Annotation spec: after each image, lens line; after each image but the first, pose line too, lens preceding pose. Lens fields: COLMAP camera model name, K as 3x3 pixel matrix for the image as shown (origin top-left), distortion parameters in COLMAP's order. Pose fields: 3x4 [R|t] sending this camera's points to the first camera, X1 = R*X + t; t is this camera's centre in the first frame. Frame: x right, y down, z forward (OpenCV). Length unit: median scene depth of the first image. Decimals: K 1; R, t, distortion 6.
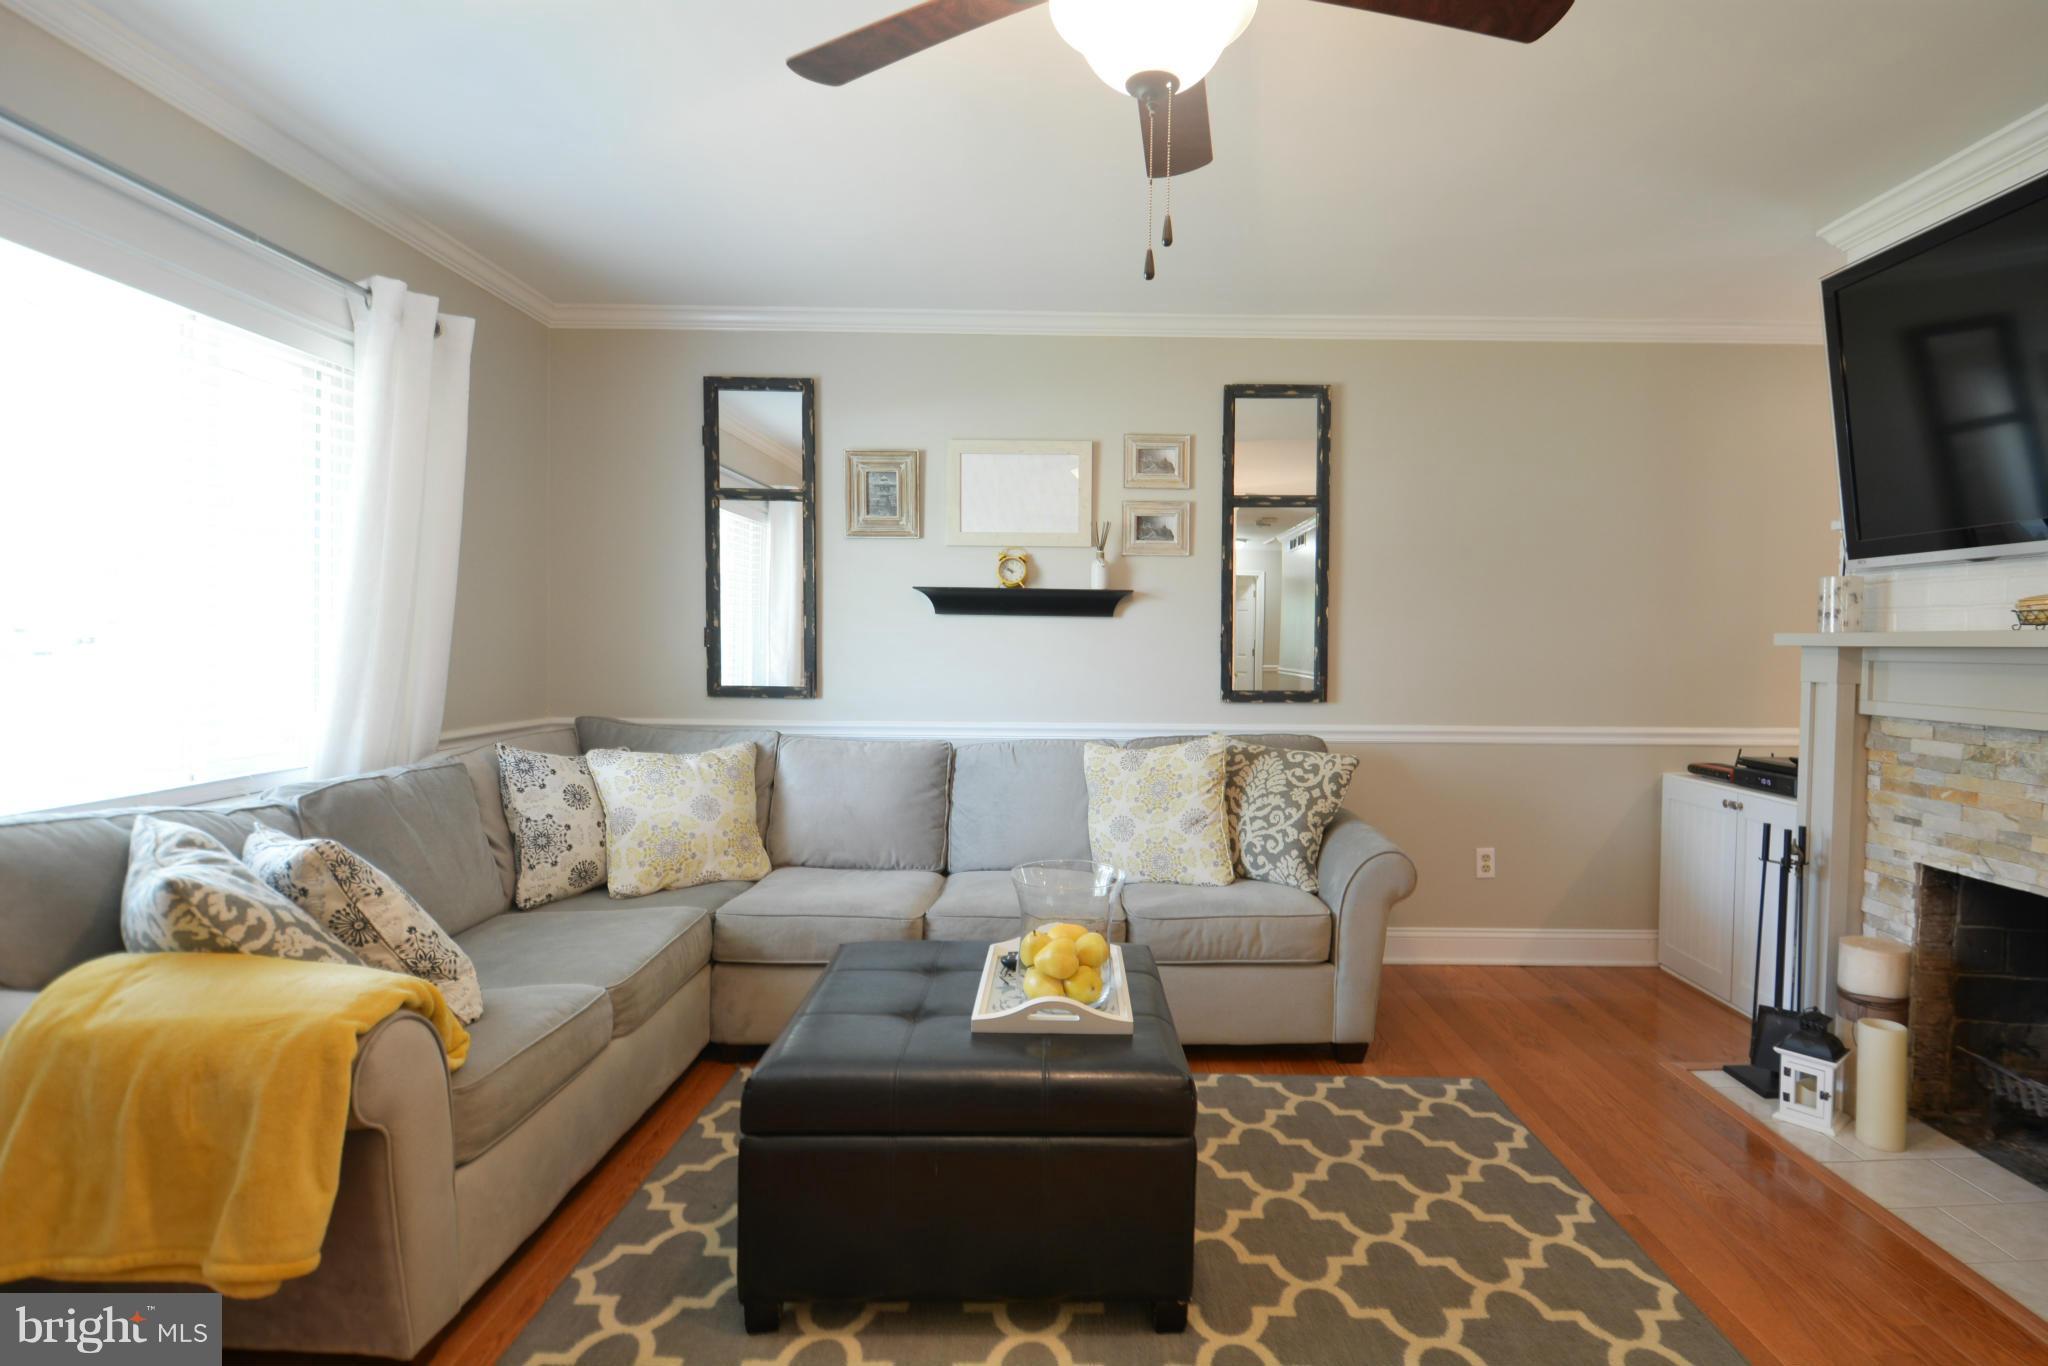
lens RADIAL K [[989.4, 0, 1079.6], [0, 989.4, 667.1], [0, 0, 1]] dist [0.028341, -0.029474]
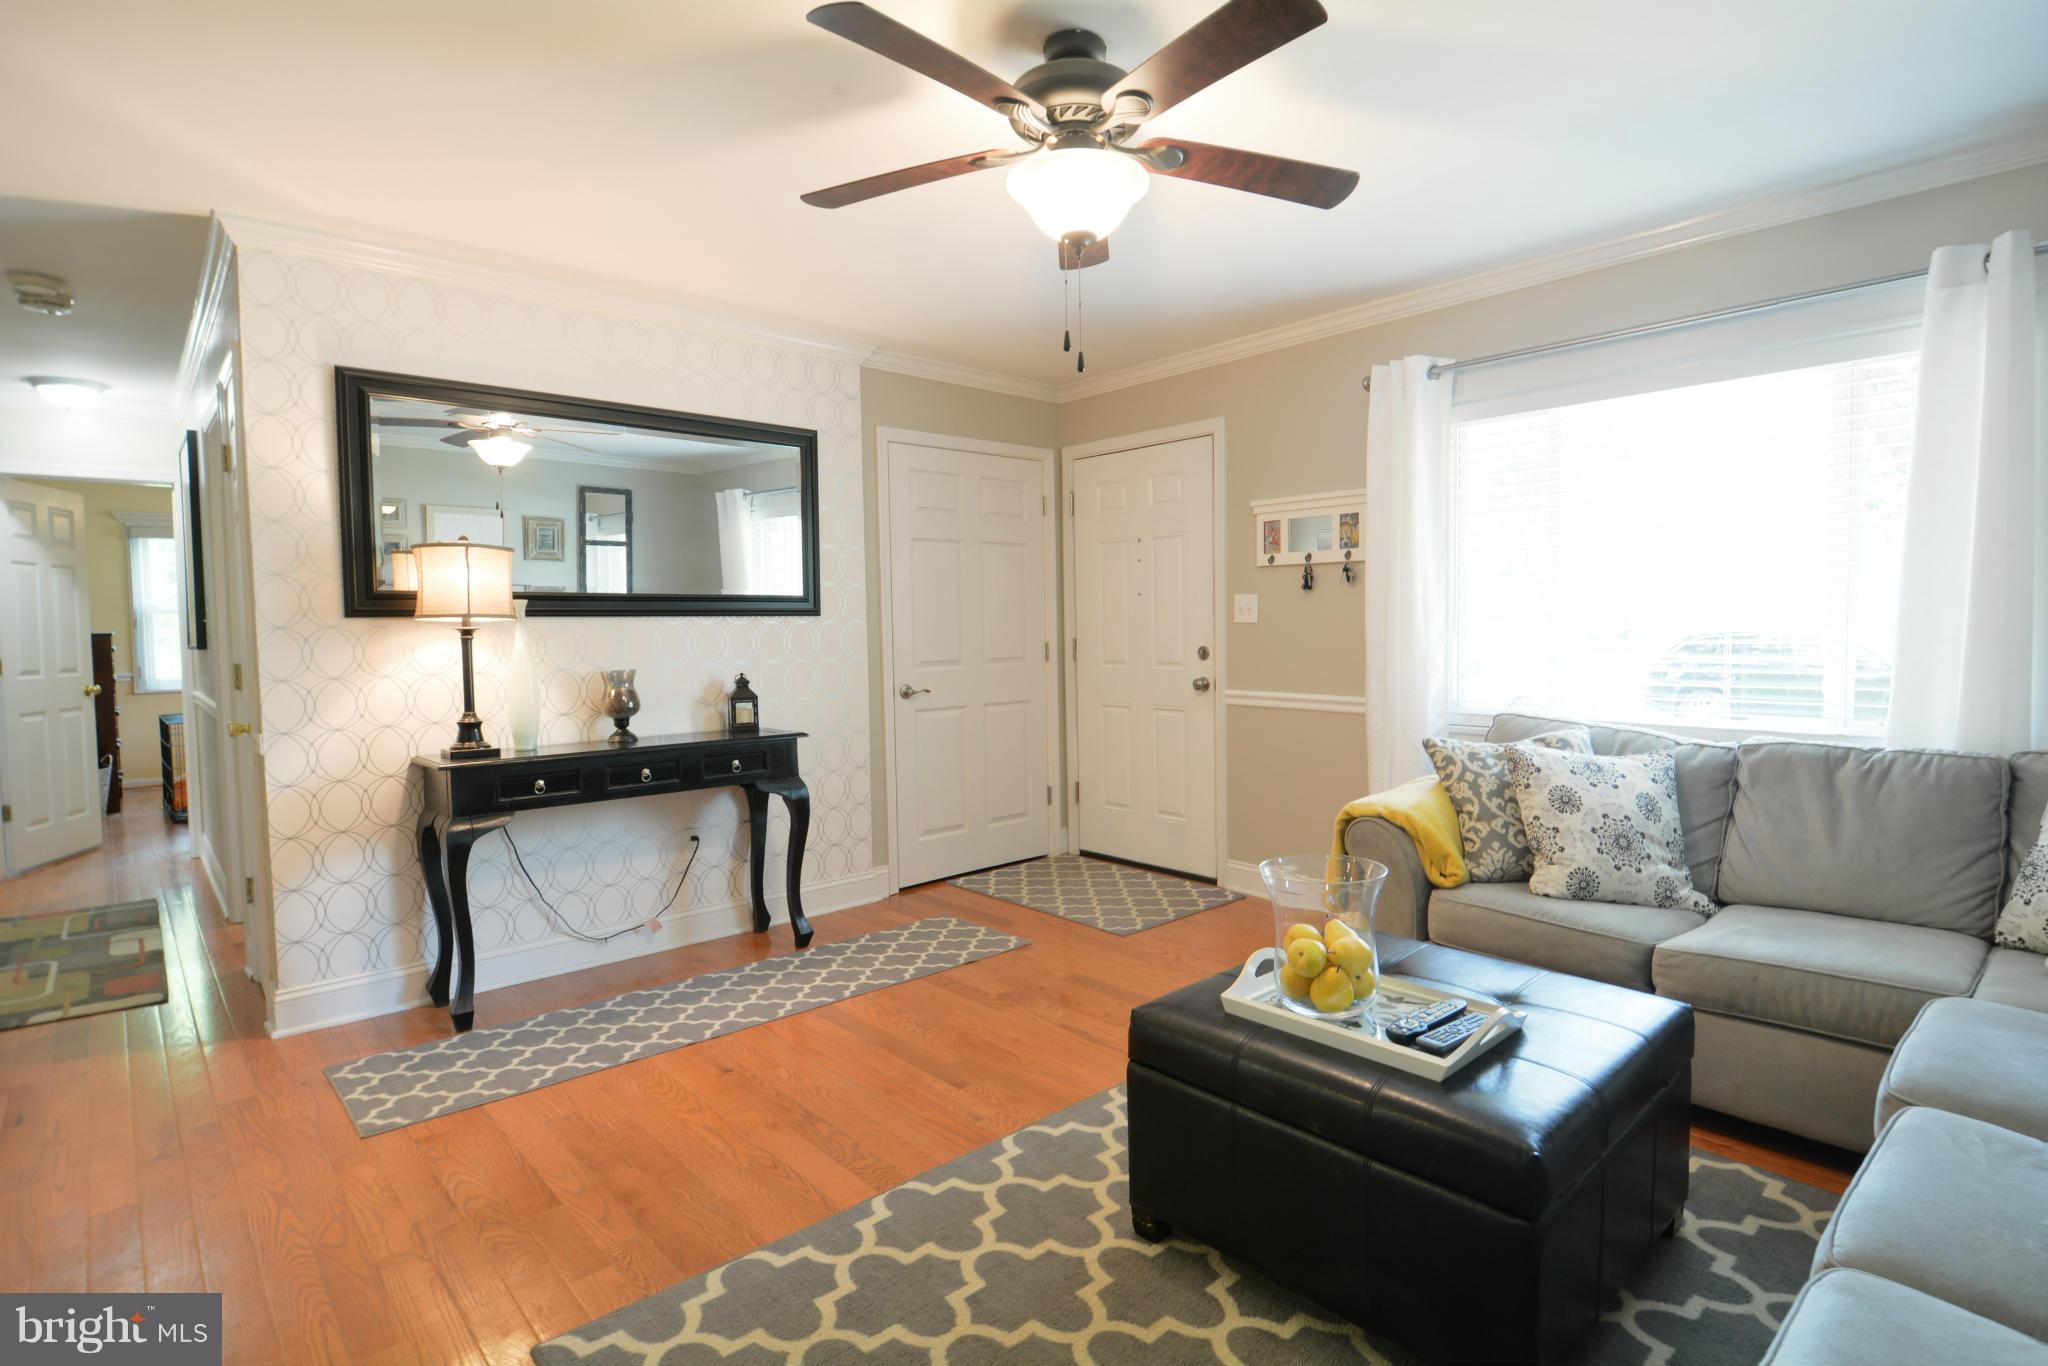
lens RADIAL K [[999.3, 0, 1077.6], [0, 999.3, 671.4], [0, 0, 1]] dist [0.030131, -0.031779]
pose [[-0.721461, 0.027290, -0.691917, 0.542371], [-0.013332, 0.998490, 0.053283, -0.015862], [0.692327, 0.047666, -0.720008, 1.026709]]
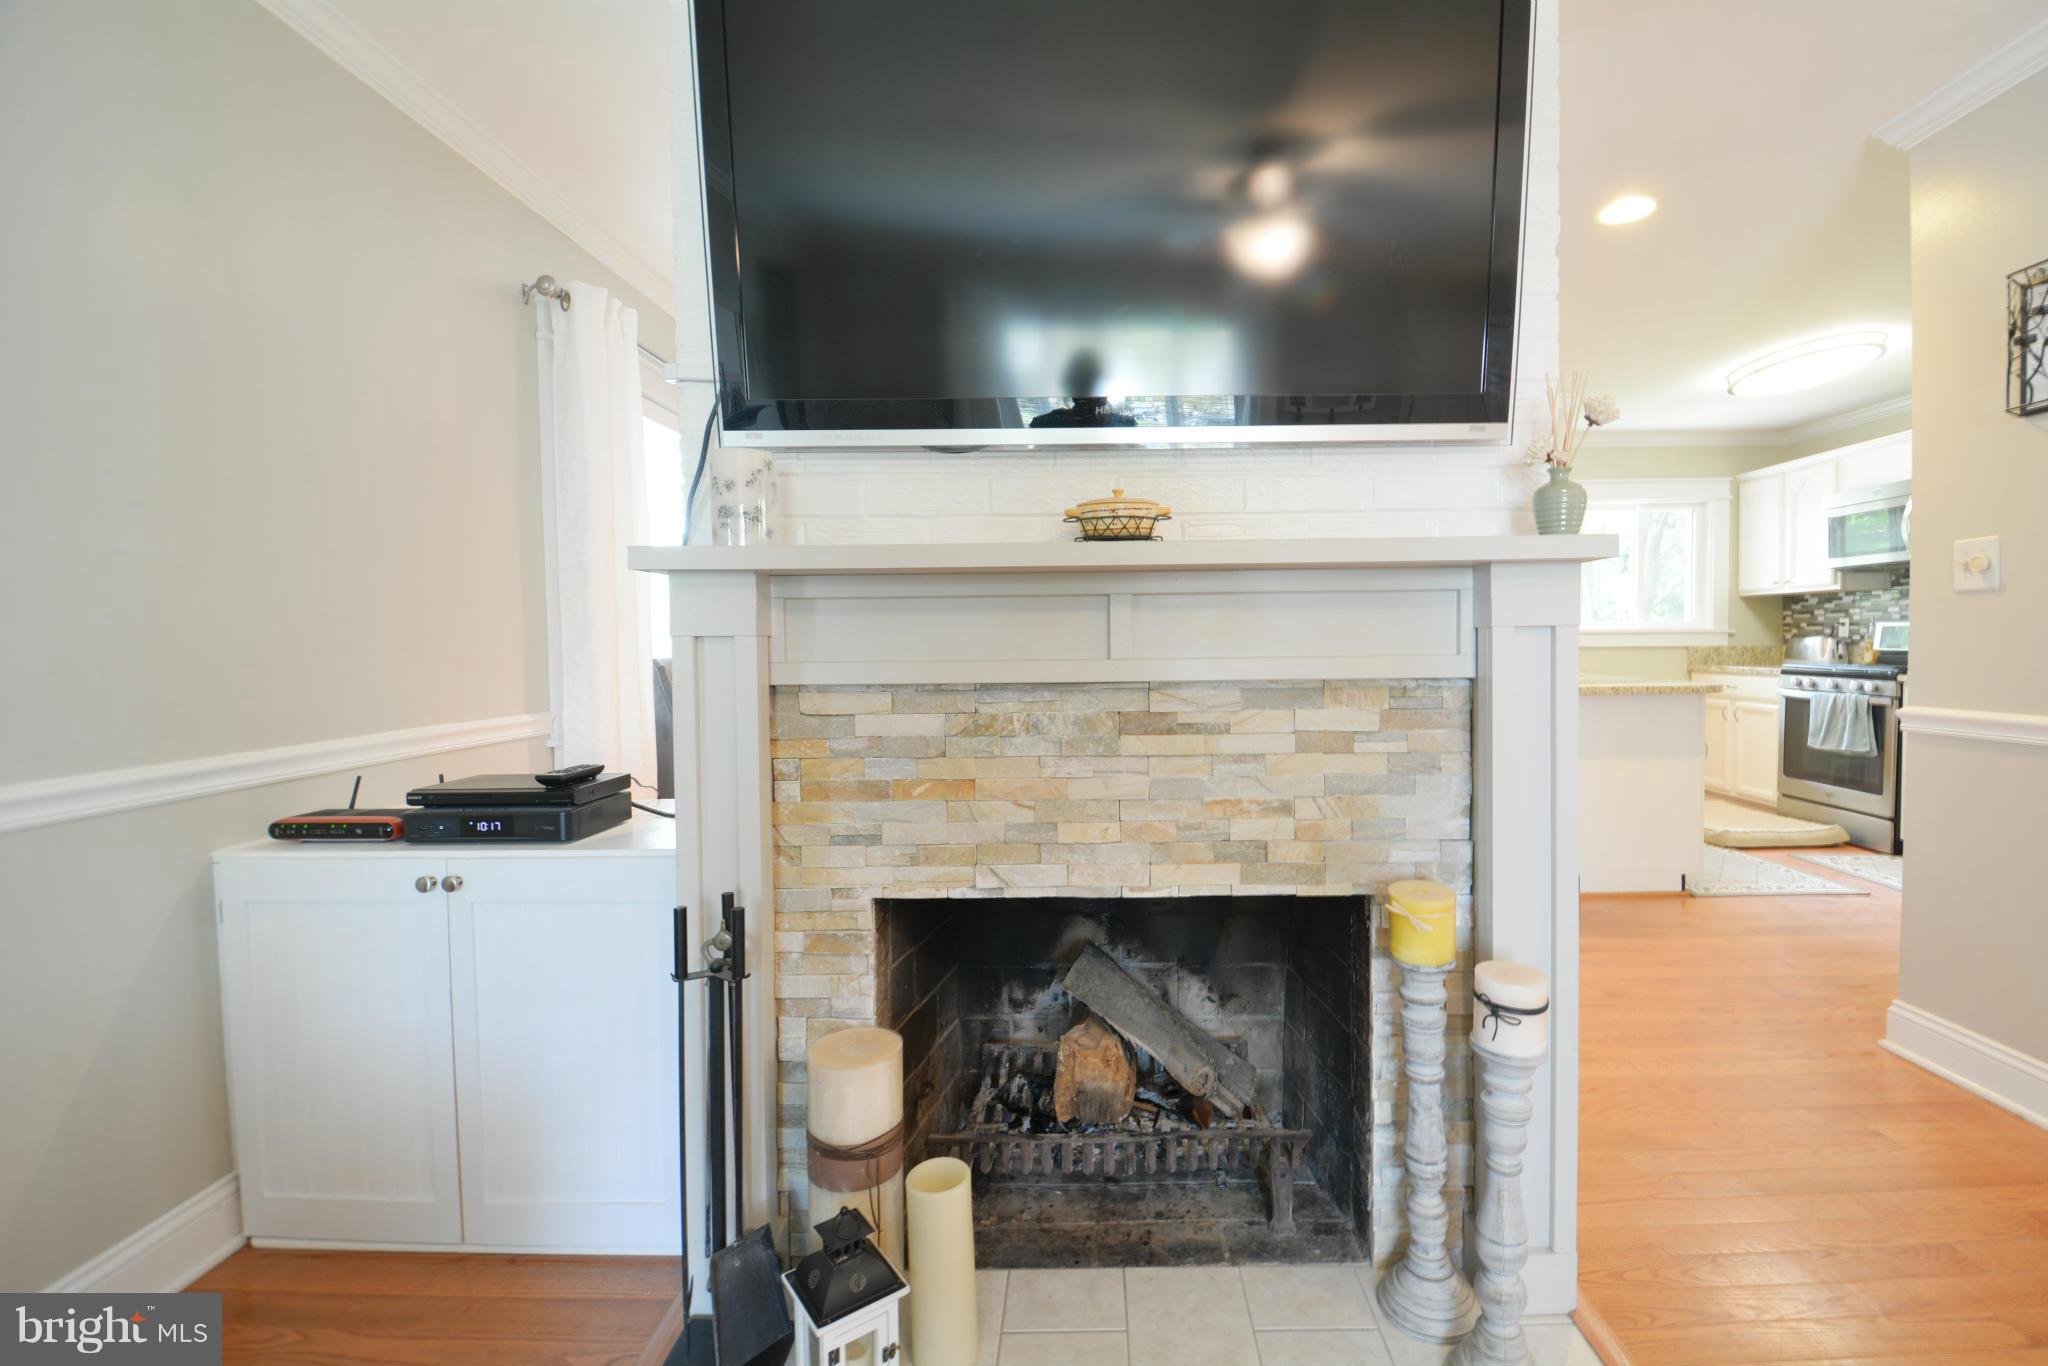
lens RADIAL K [[897.4, 0, 1084.8], [0, 897.4, 670.7], [0, 0, 1]] dist [0.020583, -0.024118]
pose [[0.014084, -0.047359, 0.998779, 0.213165], [0.034609, 0.998302, 0.046849, 0.017235], [-0.999302, 0.033907, 0.015699, 0.729135]]
